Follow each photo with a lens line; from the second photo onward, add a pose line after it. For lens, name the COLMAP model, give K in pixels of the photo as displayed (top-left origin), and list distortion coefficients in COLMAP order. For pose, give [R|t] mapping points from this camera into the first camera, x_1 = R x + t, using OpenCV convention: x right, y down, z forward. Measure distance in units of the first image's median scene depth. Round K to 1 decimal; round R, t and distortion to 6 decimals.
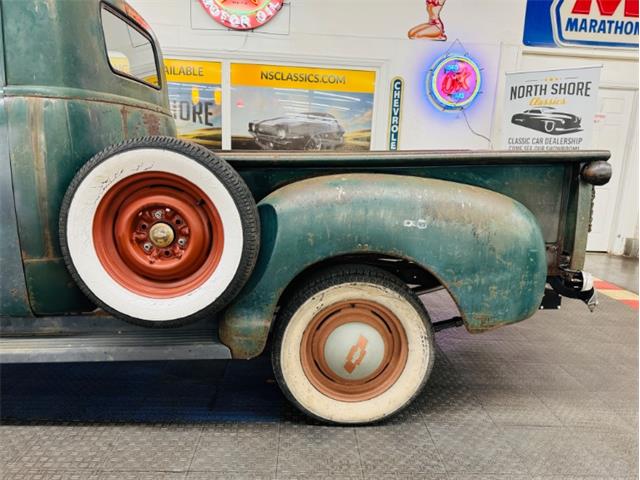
lens RADIAL K [[444.3, 0, 322.3], [0, 444.3, 243.1], [0, 0, 1]] dist [0.086885, -0.095966]
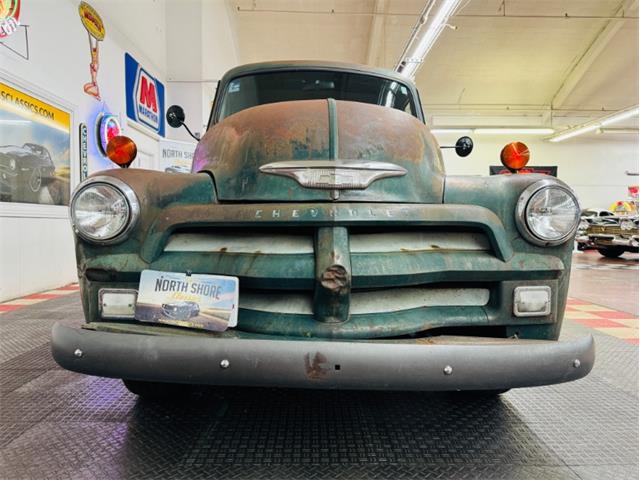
lens RADIAL K [[454.4, 0, 319.1], [0, 454.4, 236.1], [0, 0, 1]] dist [0.034720, -0.044965]
pose [[0.035237, -0.073773, 0.996652, -1.088890], [0.189599, 0.979653, 0.065812, -0.071451], [-0.981229, 0.186646, 0.048507, 0.494175]]
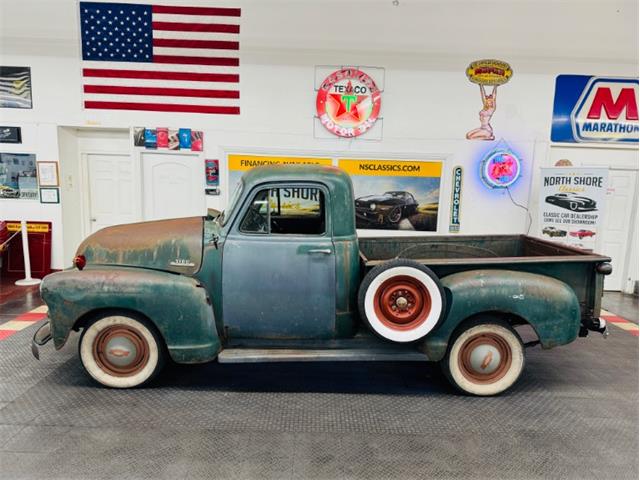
lens RADIAL K [[444.3, 0, 322.3], [0, 444.3, 243.1], [0, 0, 1]] dist [0.086885, -0.095966]
pose [[0.999423, -0.006701, -0.033290, -0.237117], [0.004875, 0.998495, -0.054633, -0.067903], [0.033606, 0.054440, 0.997951, -0.432346]]
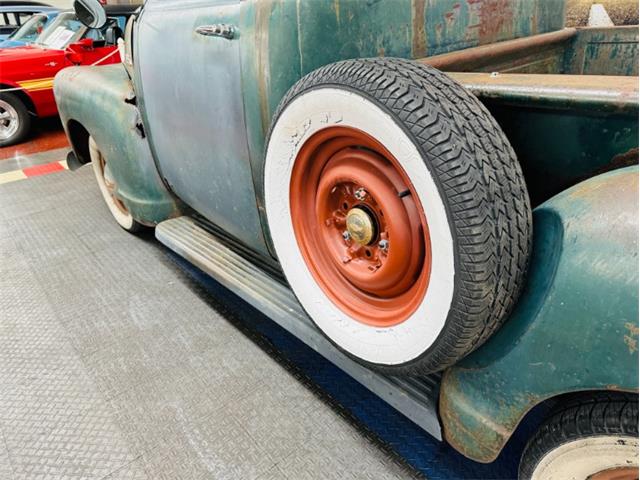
lens RADIAL K [[454.4, 0, 319.1], [0, 454.4, 236.1], [0, 0, 1]] dist [0.034720, -0.044965]
pose [[0.605031, 0.298338, -0.738195, 0.027077], [-0.082896, 0.945710, 0.314262, -0.069631], [0.791875, -0.128945, 0.596915, 0.202446]]
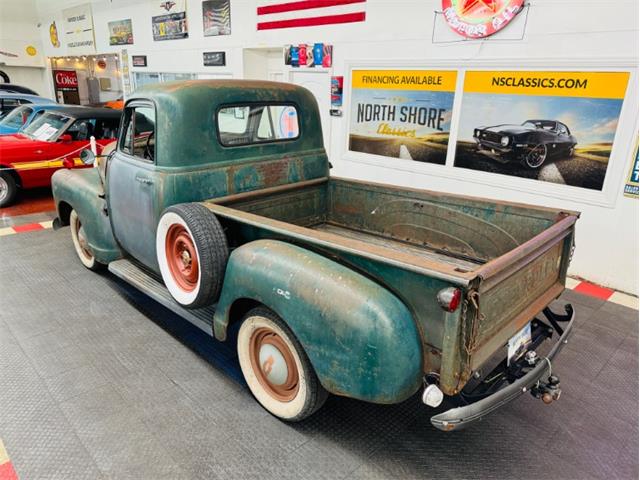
lens RADIAL K [[449.8, 0, 320.0], [0, 449.8, 240.0], [0, 0, 1]] dist [0.081993, -0.119053]
pose [[0.667751, 0.221687, -0.710608, 0.449026], [-0.149244, 0.975112, 0.163960, -0.162739], [0.729270, -0.003430, 0.684217, 0.051396]]
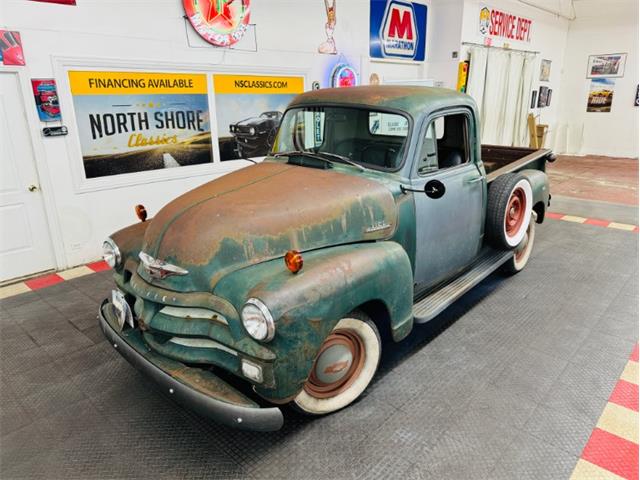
lens RADIAL K [[449.8, 0, 320.0], [0, 449.8, 240.0], [0, 0, 1]] dist [0.081993, -0.119053]
pose [[0.714488, -0.263675, 0.648061, -0.980383], [0.177498, 0.964275, 0.196641, -0.196167], [-0.676758, -0.025468, 0.735765, -0.050694]]
